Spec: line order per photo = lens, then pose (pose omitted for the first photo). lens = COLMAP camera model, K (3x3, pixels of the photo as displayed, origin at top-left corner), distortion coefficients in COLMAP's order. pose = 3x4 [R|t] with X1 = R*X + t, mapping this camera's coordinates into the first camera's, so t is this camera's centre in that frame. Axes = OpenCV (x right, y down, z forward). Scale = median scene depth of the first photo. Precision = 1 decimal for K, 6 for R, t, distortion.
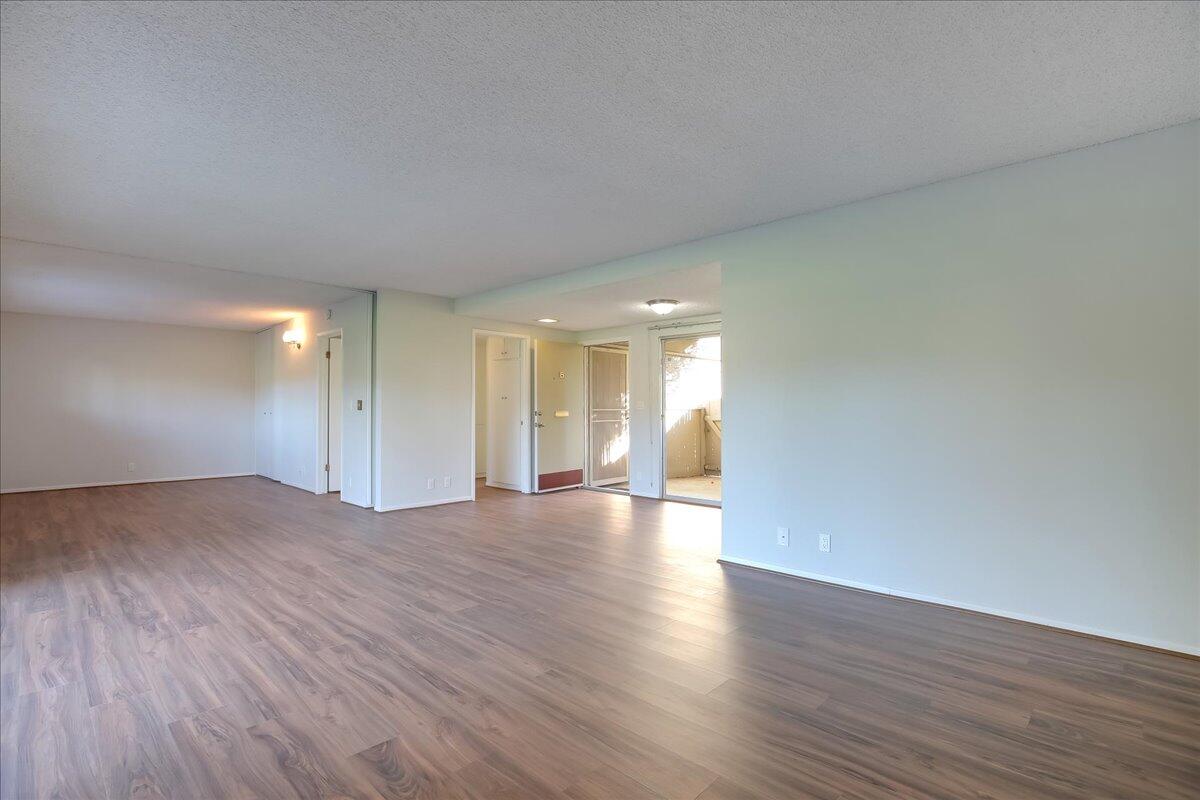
lens RADIAL K [[552.5, 0, 590.4], [0, 552.5, 409.9], [0, 0, 1]] dist [-0.028855, 0.002786]
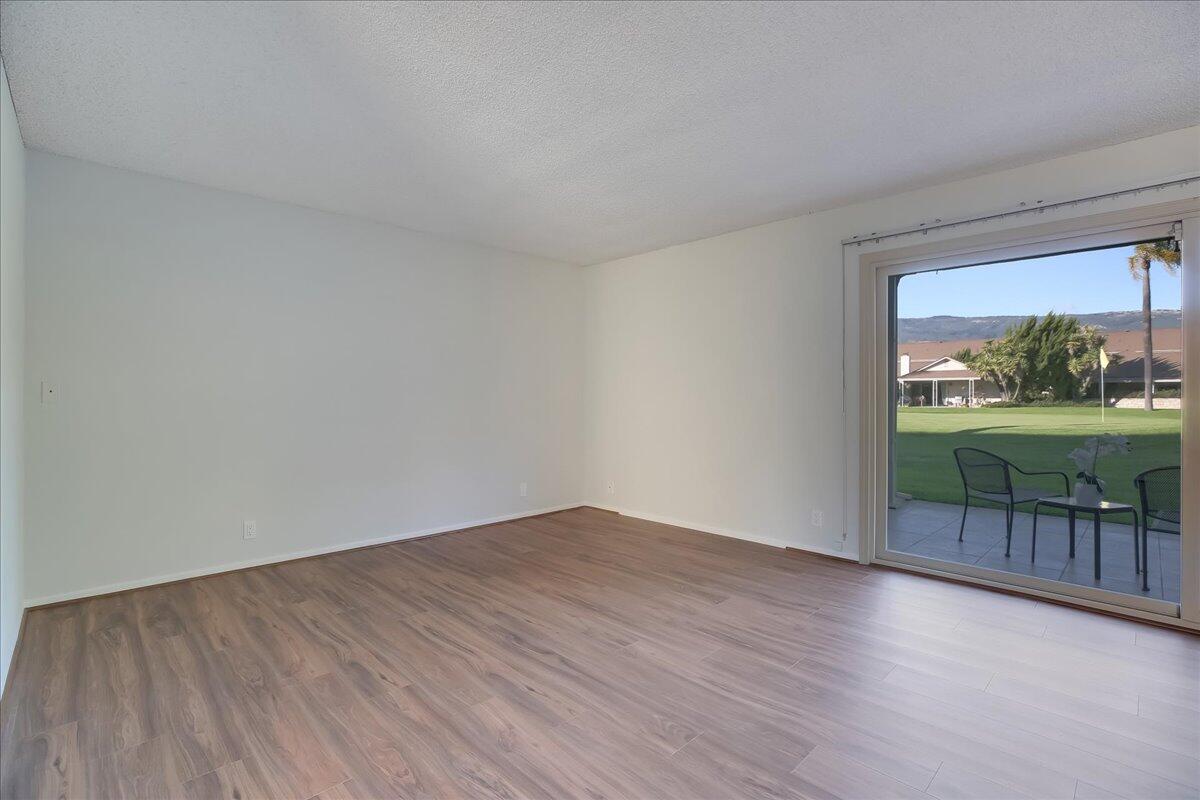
lens RADIAL K [[552.5, 0, 595.4], [0, 552.5, 387.1], [0, 0, 1]] dist [-0.028855, 0.002786]
pose [[-0.999822, 0.002770, 0.018676, -0.031666], [0.002389, 0.999790, -0.020359, 0.003202], [-0.018728, -0.020311, -0.999618, 1.878746]]
